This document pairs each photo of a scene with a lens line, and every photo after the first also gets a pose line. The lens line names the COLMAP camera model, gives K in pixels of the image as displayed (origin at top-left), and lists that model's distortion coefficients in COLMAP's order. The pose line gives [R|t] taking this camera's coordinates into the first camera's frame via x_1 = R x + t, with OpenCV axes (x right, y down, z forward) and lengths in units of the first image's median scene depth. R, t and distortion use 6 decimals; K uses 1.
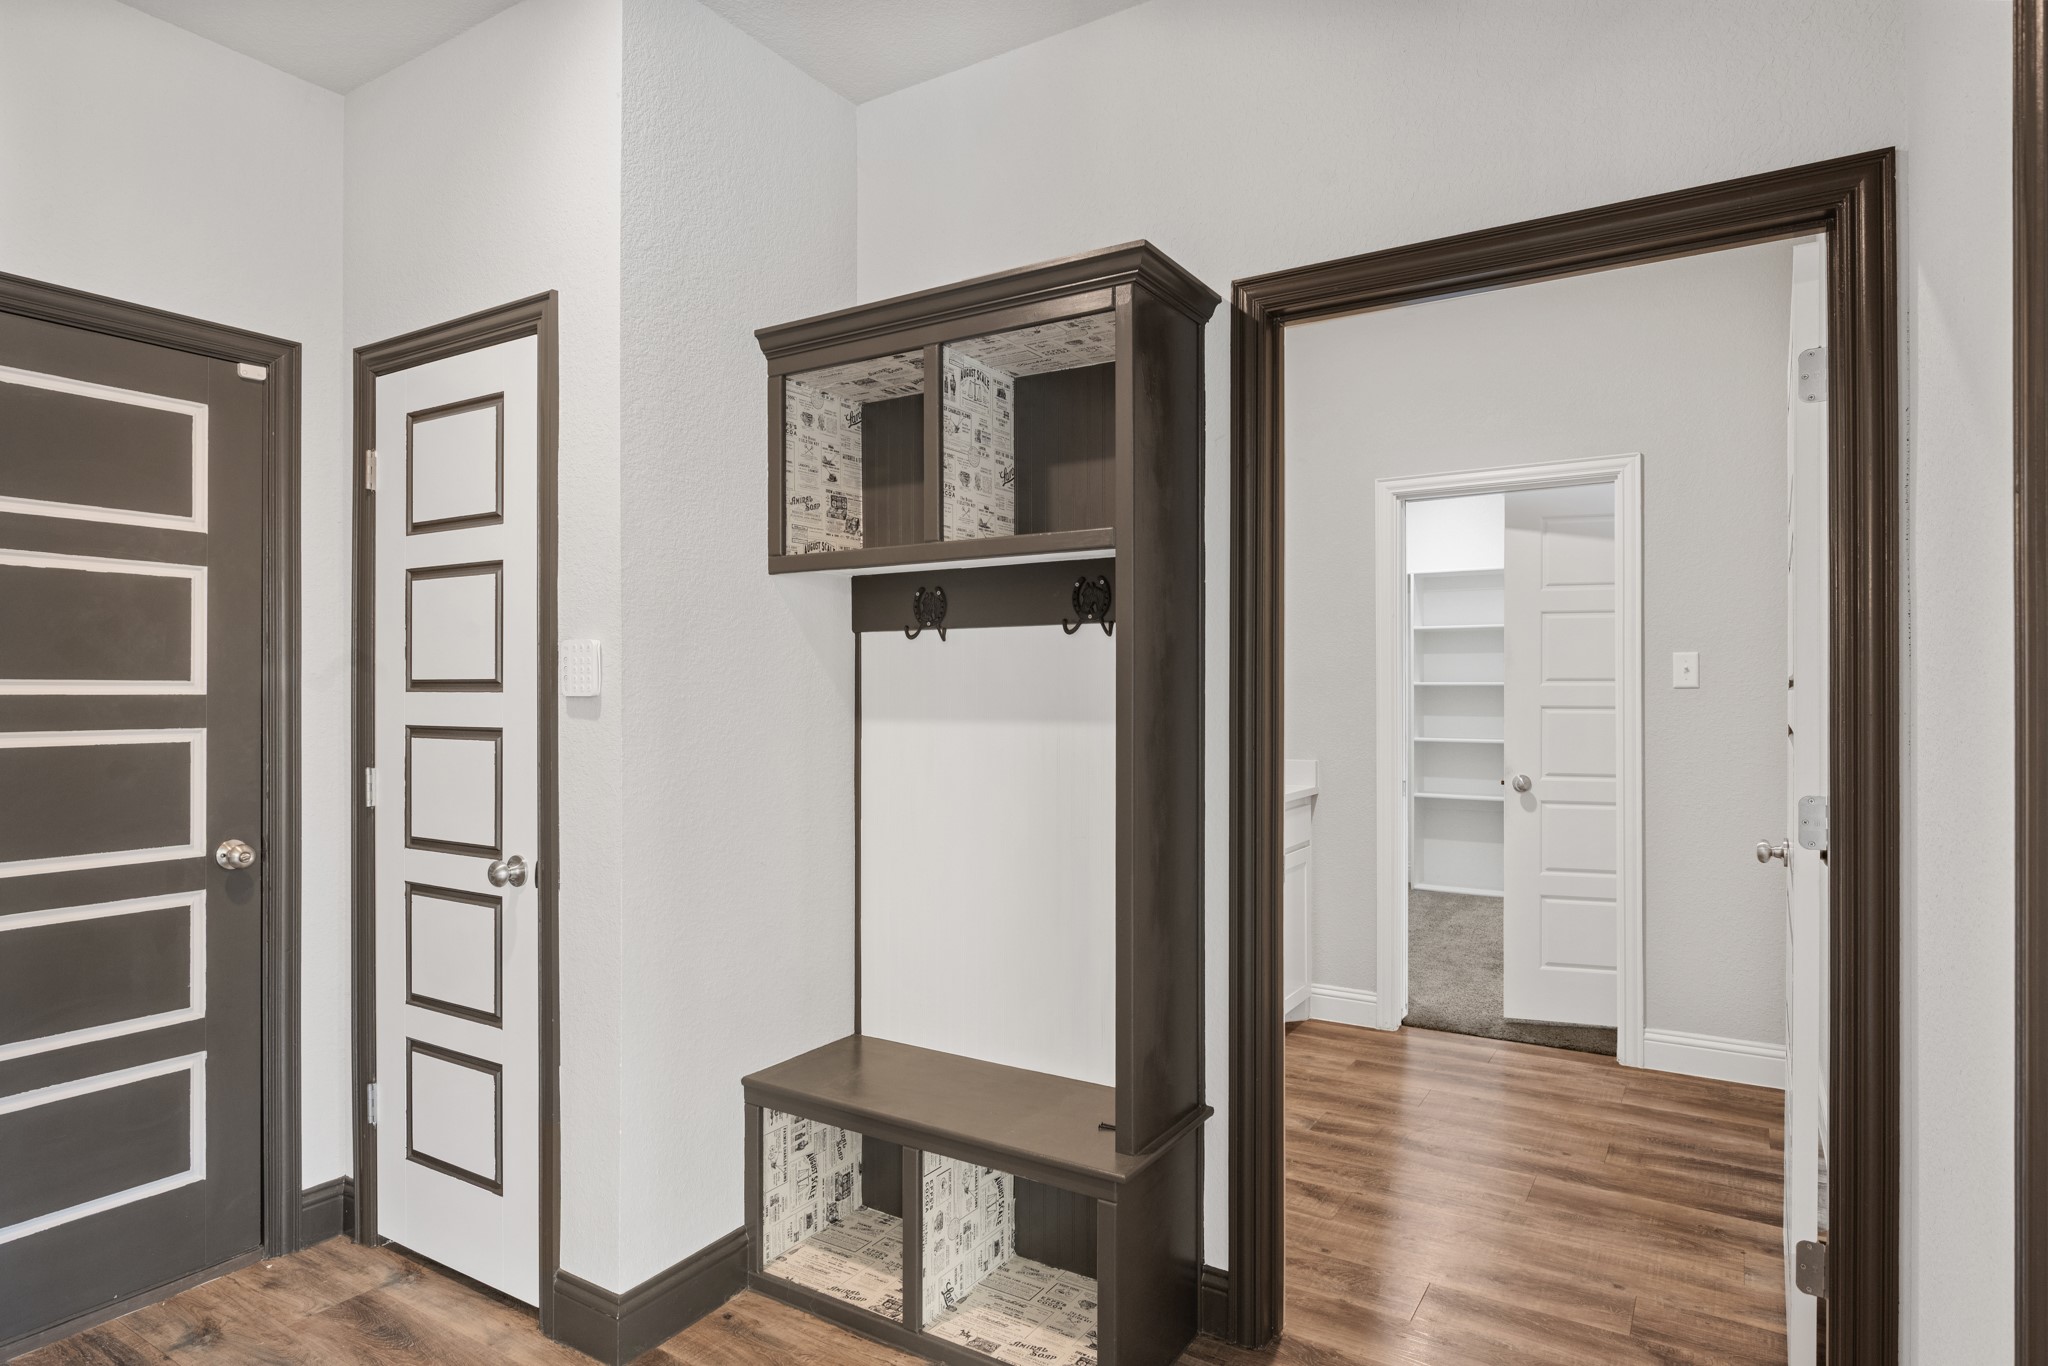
lens RADIAL K [[1145.1, 0, 1024.0], [0, 1145.1, 683.0], [0, 0, 1]] dist [-0.003009, -0.000010]
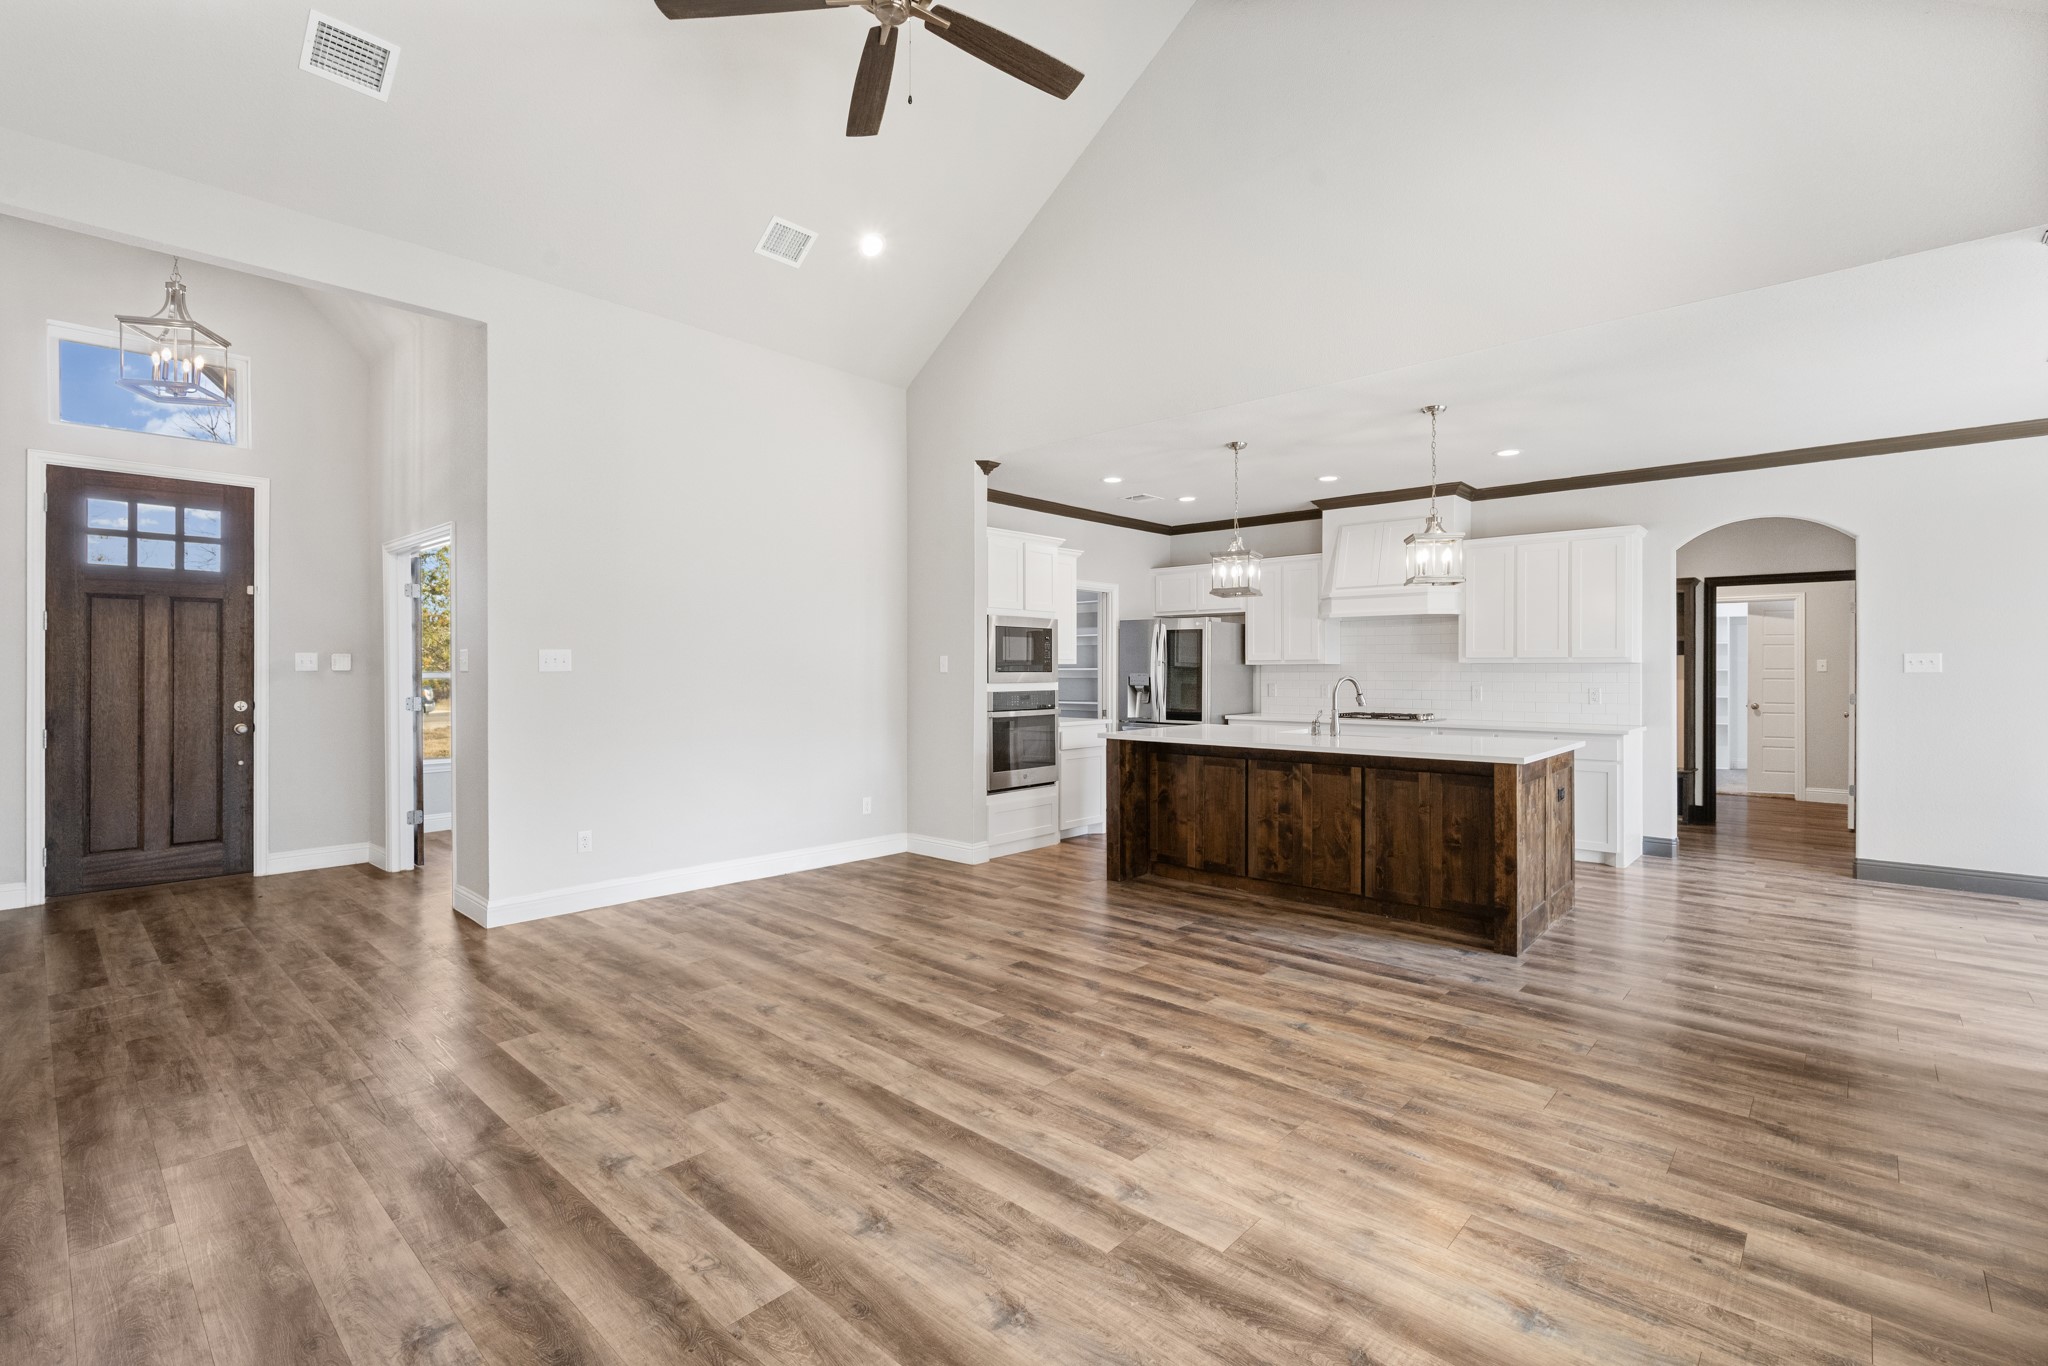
lens RADIAL K [[924.4, 0, 1016.2], [0, 924.4, 669.6], [0, 0, 1]] dist [-0.003013, -0.000411]
pose [[0.982086, 0.005296, -0.188356, -1.165583], [-0.004117, 0.999969, 0.006650, -0.011101], [0.188386, -0.005755, 0.982078, -1.982100]]
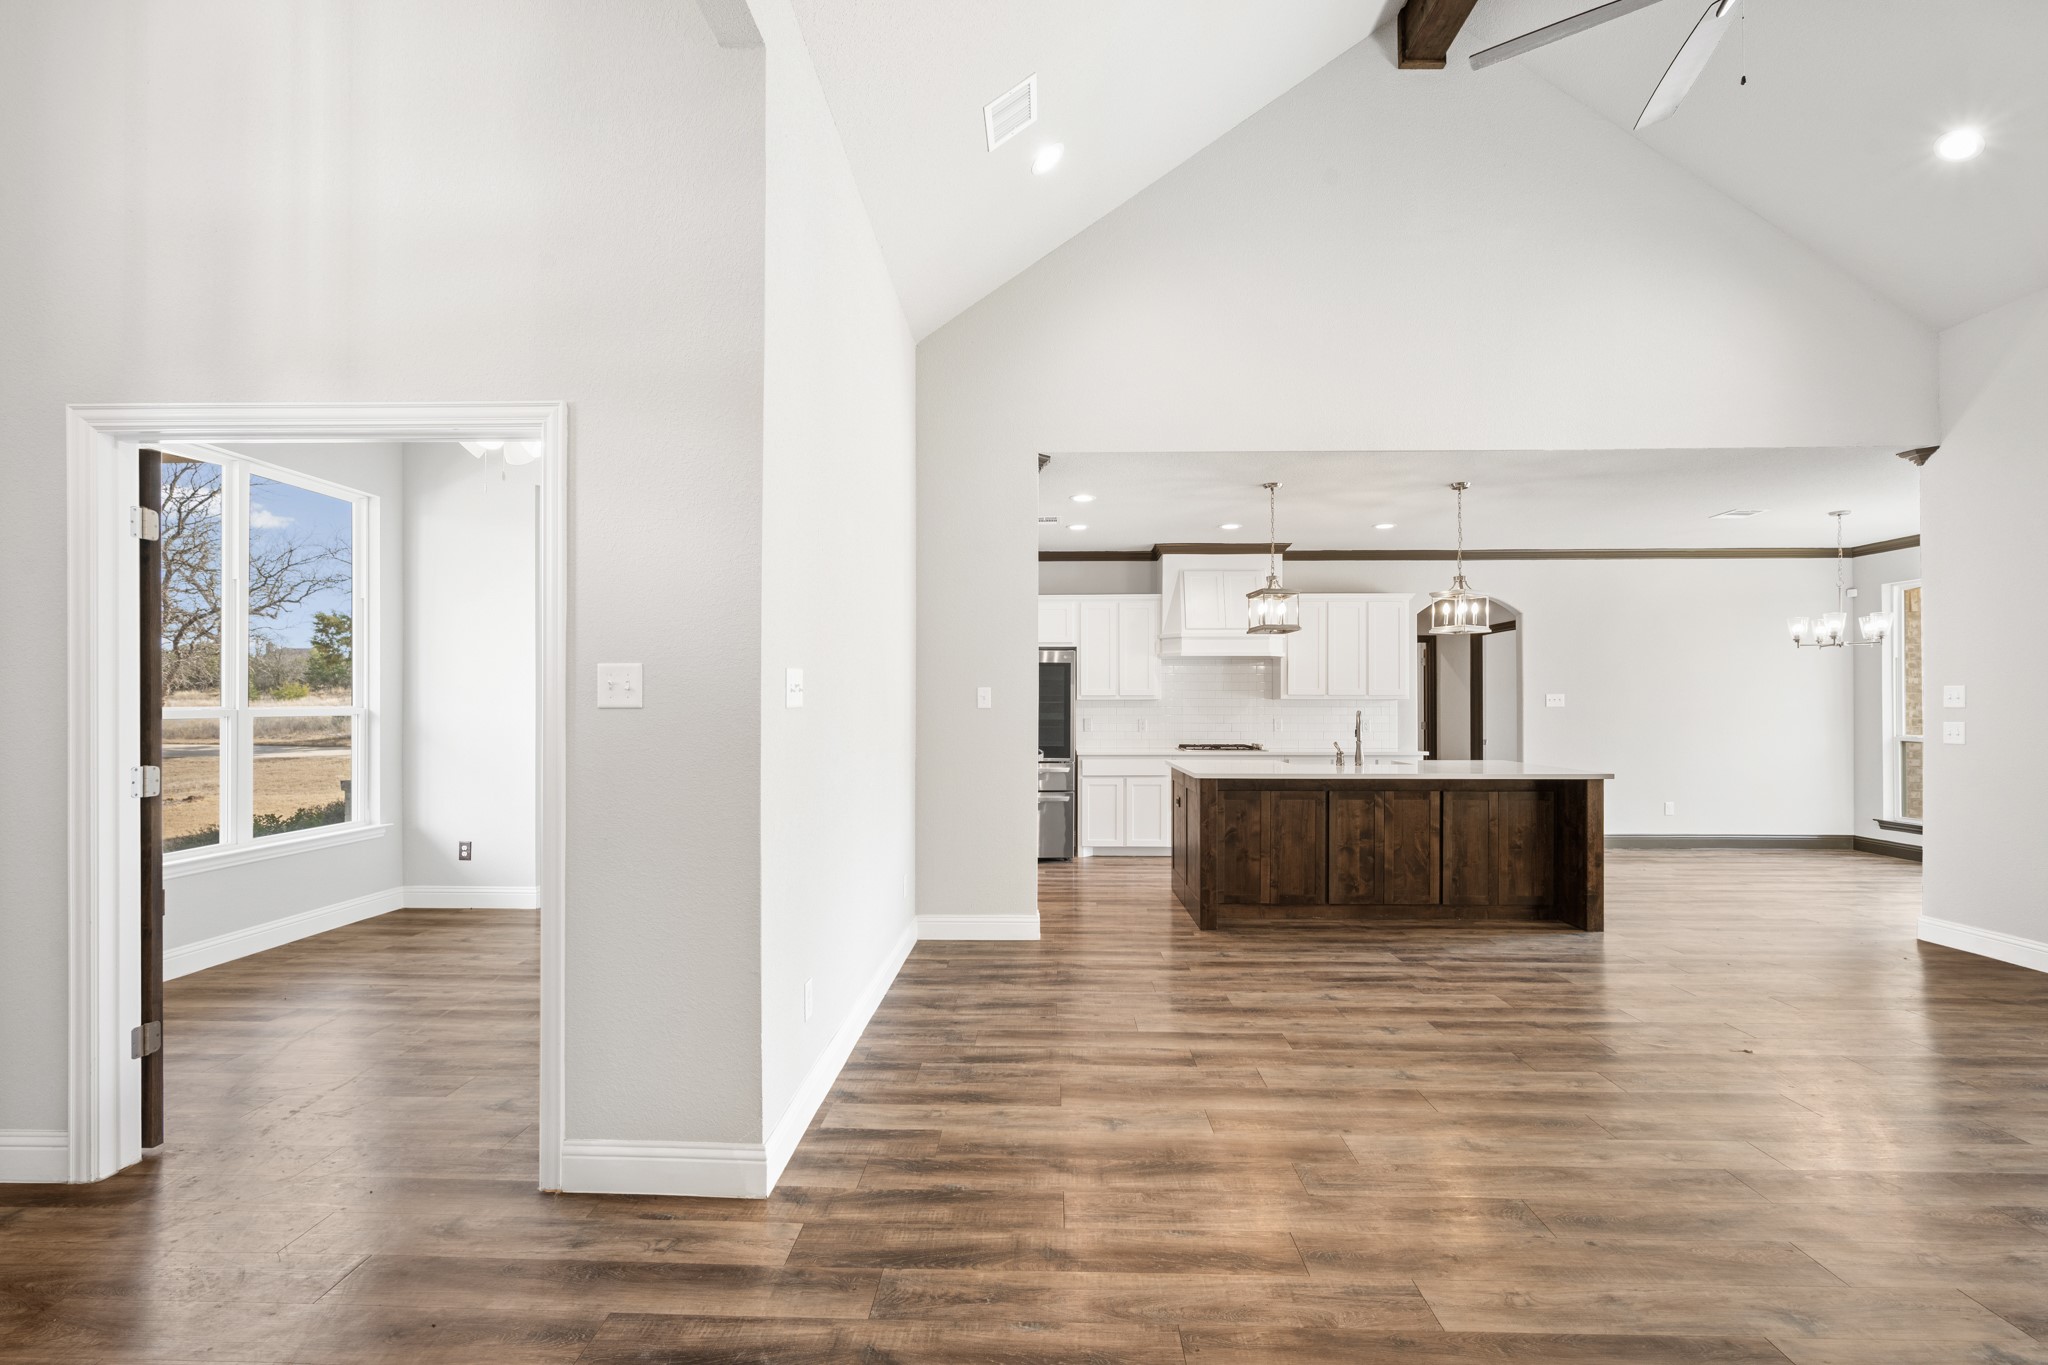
lens RADIAL K [[933.9, 0, 1023.6], [0, 933.9, 704.9], [0, 0, 1]] dist [-0.000562, -0.000425]
pose [[0.863218, 0.005702, 0.504798, -2.405418], [-0.007403, 0.999972, 0.001364, 0.000592], [-0.504776, -0.004915, 0.863236, -1.503855]]
